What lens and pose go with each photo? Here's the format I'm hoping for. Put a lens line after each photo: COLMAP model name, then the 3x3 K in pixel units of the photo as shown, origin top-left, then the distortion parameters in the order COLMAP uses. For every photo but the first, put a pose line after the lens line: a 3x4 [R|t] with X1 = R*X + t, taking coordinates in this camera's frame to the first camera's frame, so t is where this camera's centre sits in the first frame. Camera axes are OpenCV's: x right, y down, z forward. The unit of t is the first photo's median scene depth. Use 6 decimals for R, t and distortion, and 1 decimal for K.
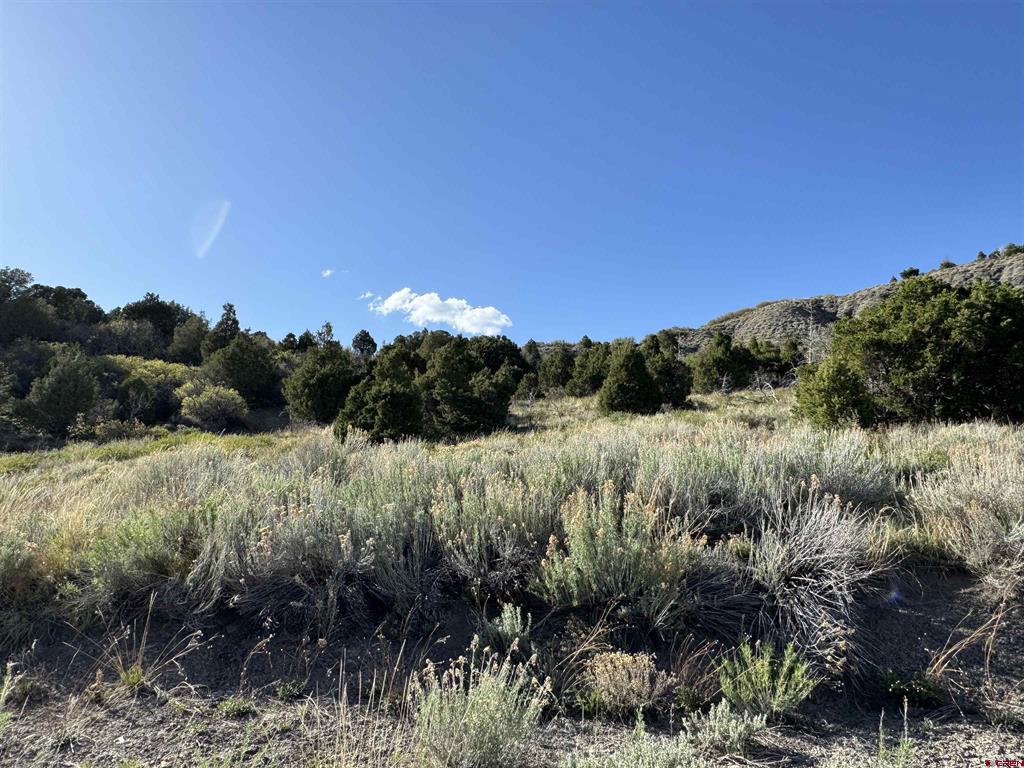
lens RADIAL K [[651.2, 0, 514.6], [0, 651.2, 384.6], [0, 0, 1]] dist [0.006325, 0.002040]
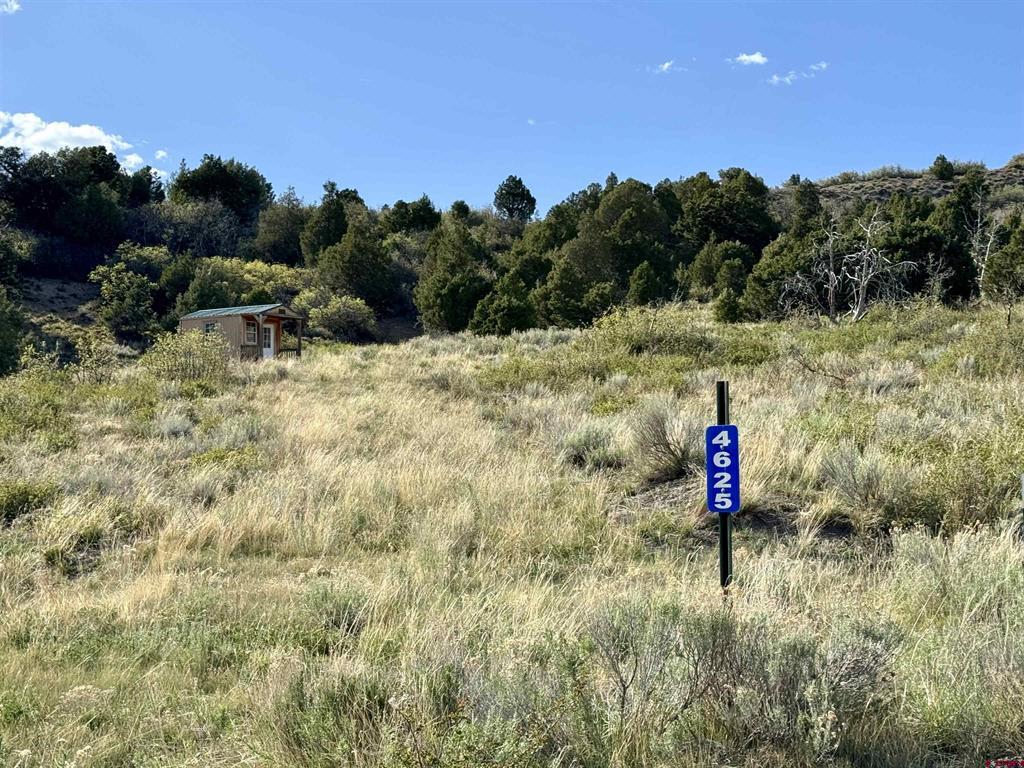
lens RADIAL K [[1789.6, 0, 511.8], [0, 1789.6, 384.8], [0, 0, 1]] dist [0.189368, 0.000000]
pose [[0.969138, -0.011493, -0.246249, 0.268371], [0.032441, 0.996171, 0.081179, -0.047128], [0.244373, -0.086662, 0.965801, -0.944845]]
